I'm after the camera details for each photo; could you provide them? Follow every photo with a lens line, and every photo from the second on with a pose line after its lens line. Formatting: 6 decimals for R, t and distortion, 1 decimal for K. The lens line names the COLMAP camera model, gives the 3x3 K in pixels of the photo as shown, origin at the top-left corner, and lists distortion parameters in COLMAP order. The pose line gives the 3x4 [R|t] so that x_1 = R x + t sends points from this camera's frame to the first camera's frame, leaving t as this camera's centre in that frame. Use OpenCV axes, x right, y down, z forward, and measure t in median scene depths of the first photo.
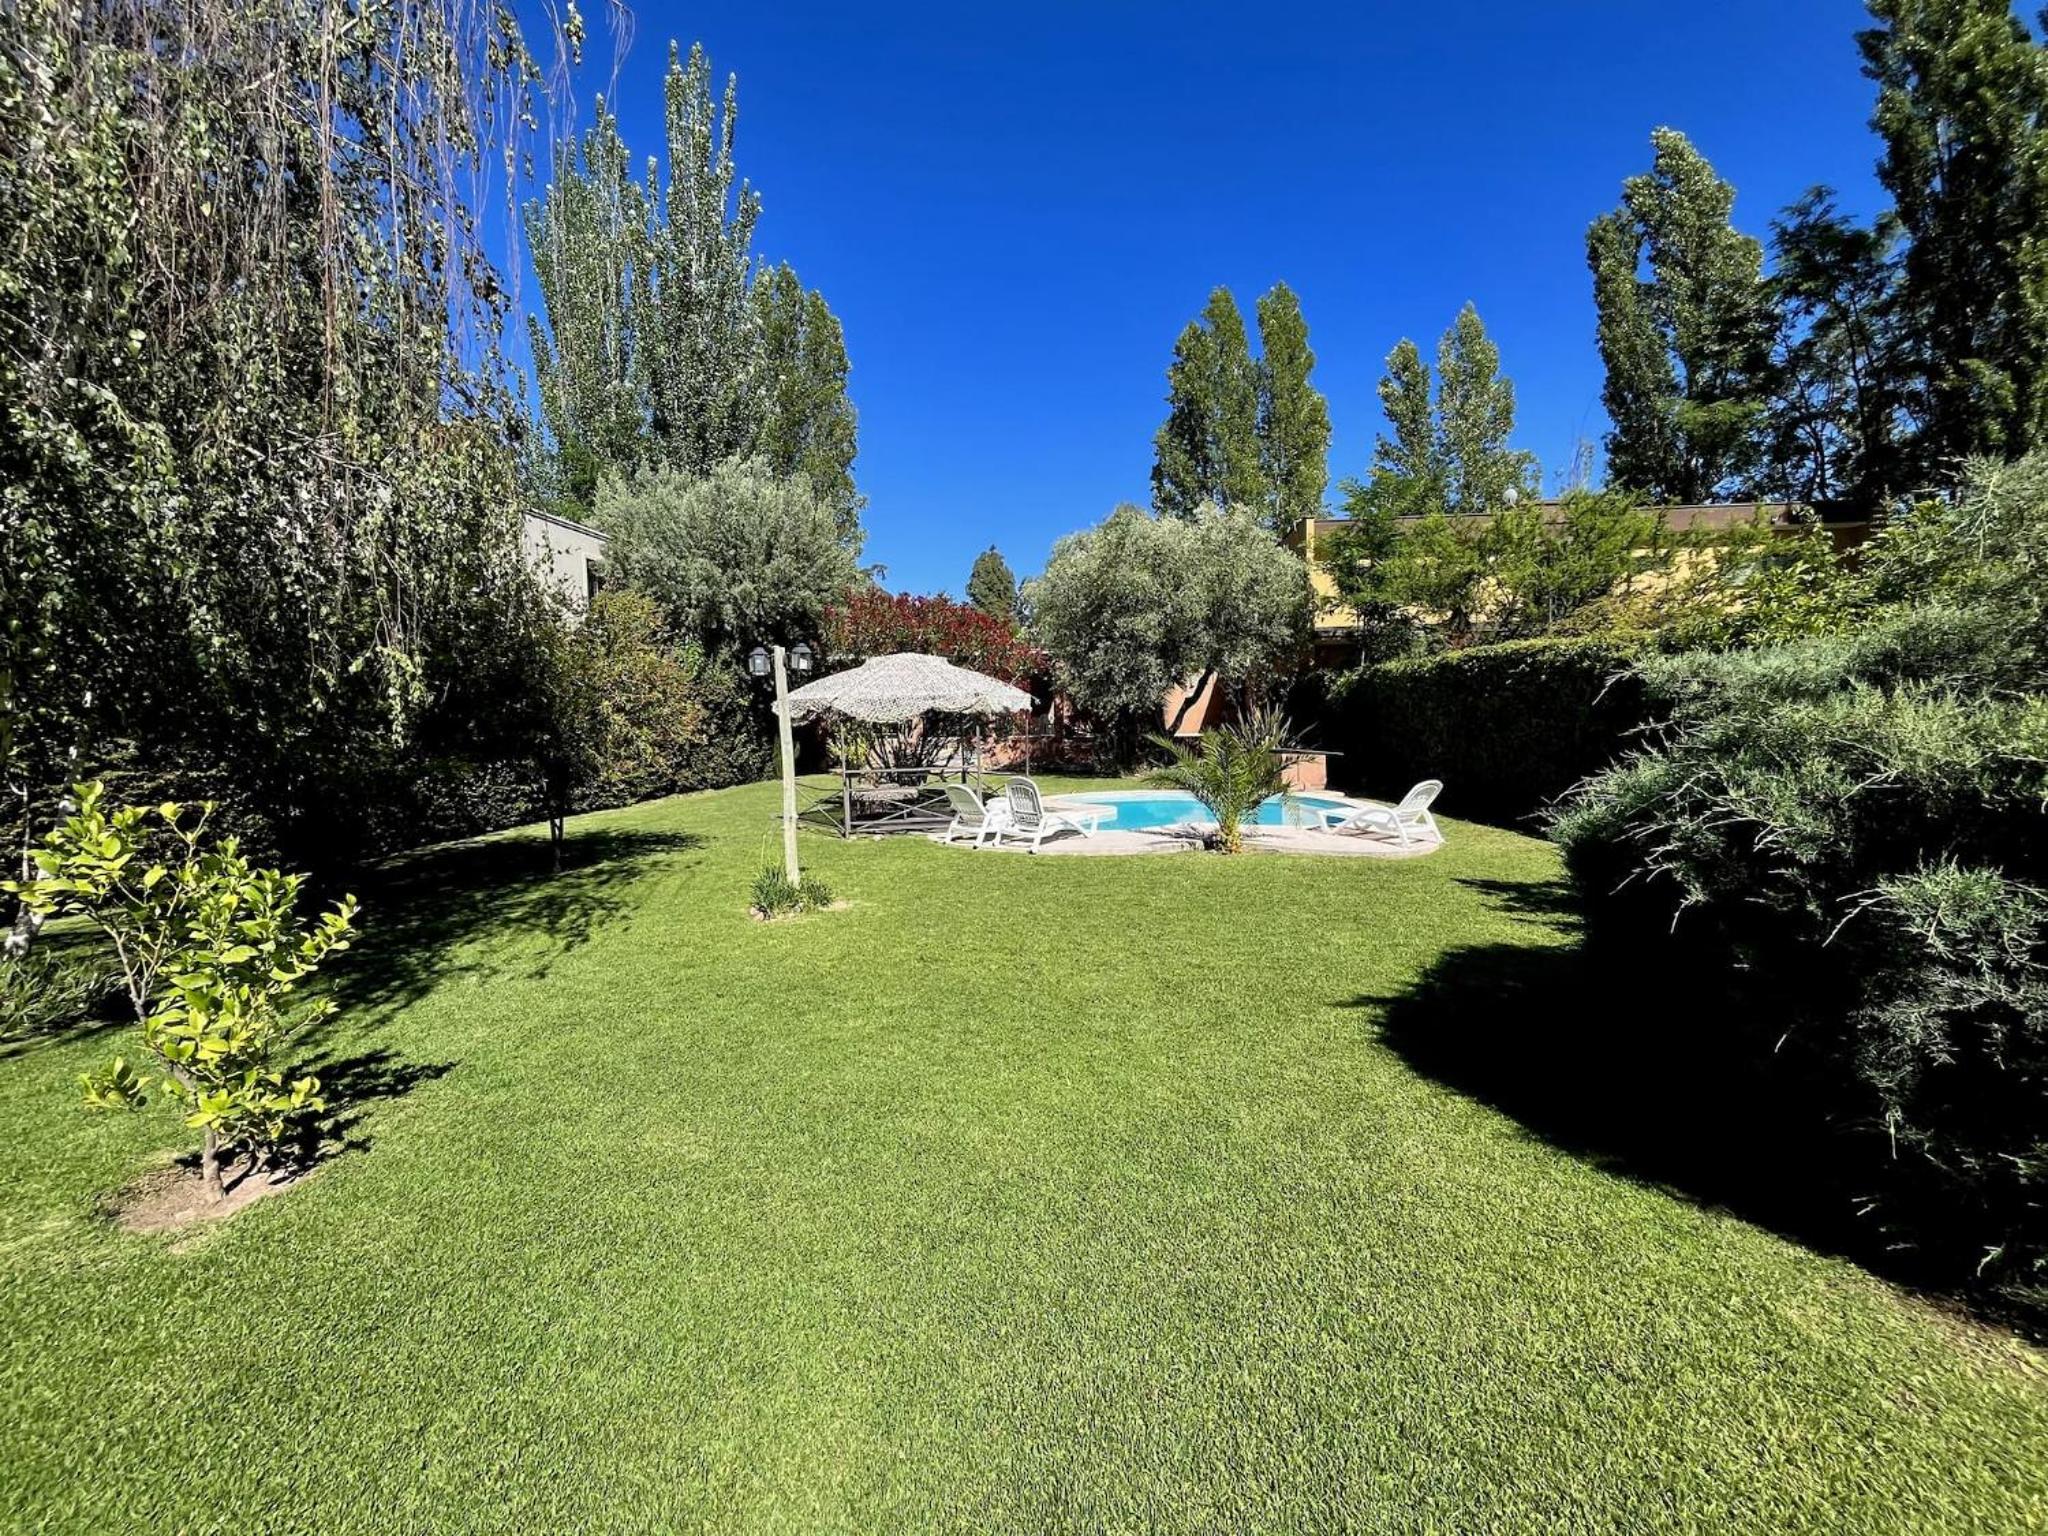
lens RADIAL K [[823.9, 0, 1022.4], [0, 823.9, 767.2], [0, 0, 1]] dist [-0.004711, -0.000194]
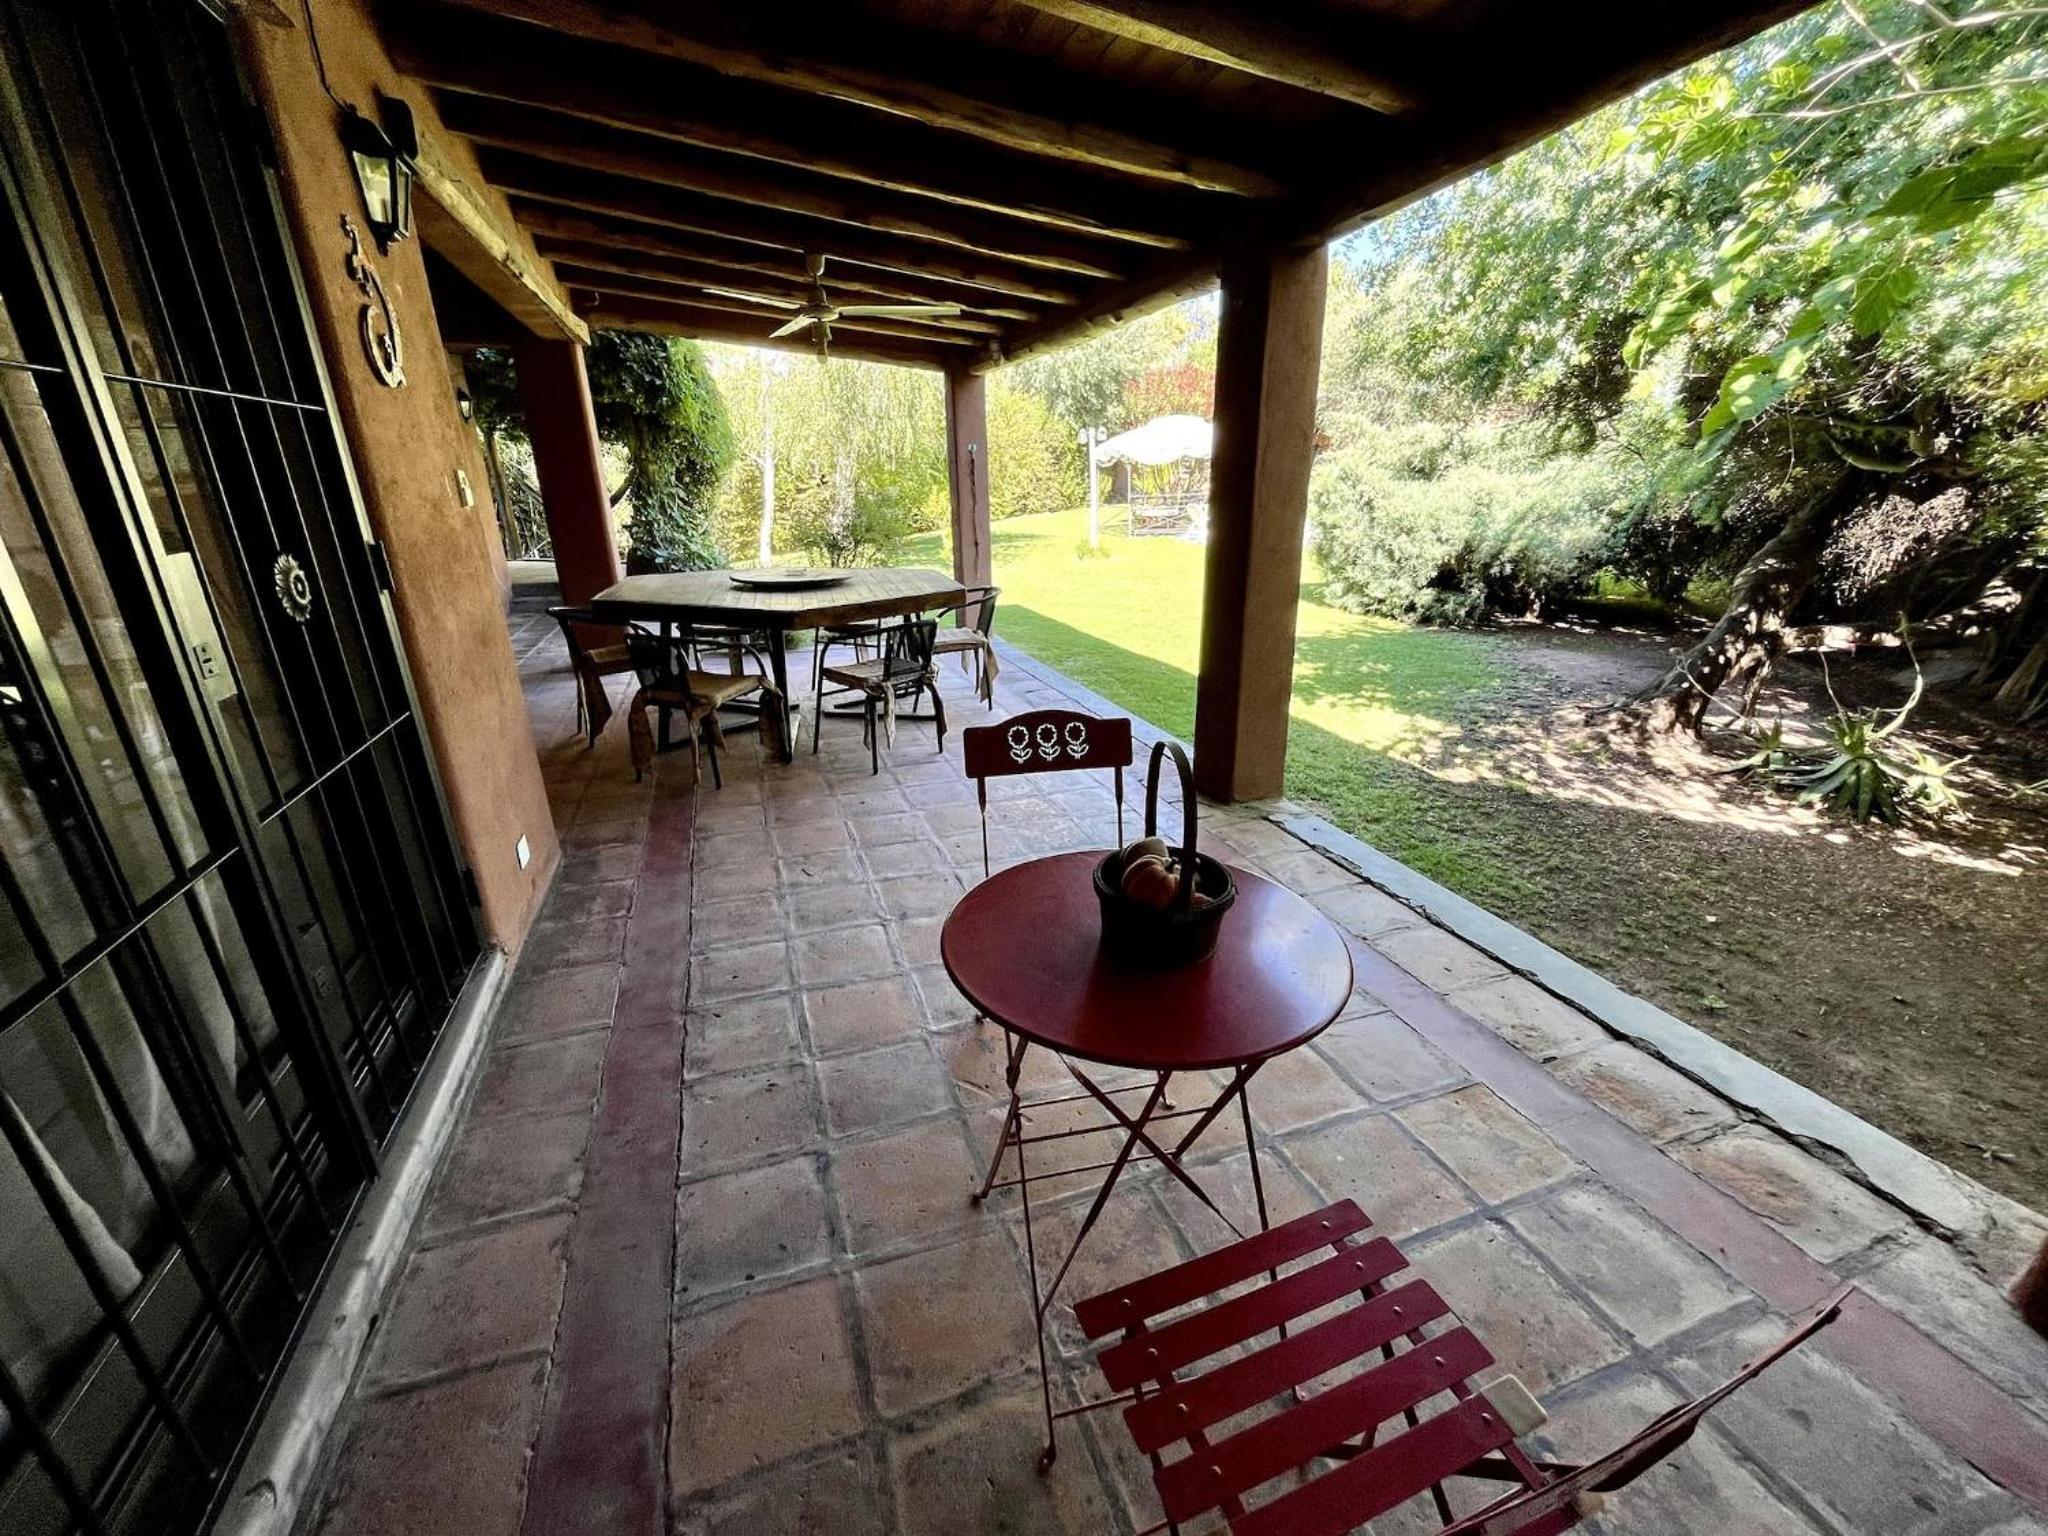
lens RADIAL K [[823.9, 0, 1024.2], [0, 823.9, 769.0], [0, 0, 1]] dist [-0.004711, -0.000194]
pose [[0.929644, 0.128732, -0.345238, 0.184205], [-0.017276, 0.951179, 0.308156, 0.016044], [0.368053, -0.280511, 0.886482, -0.564863]]
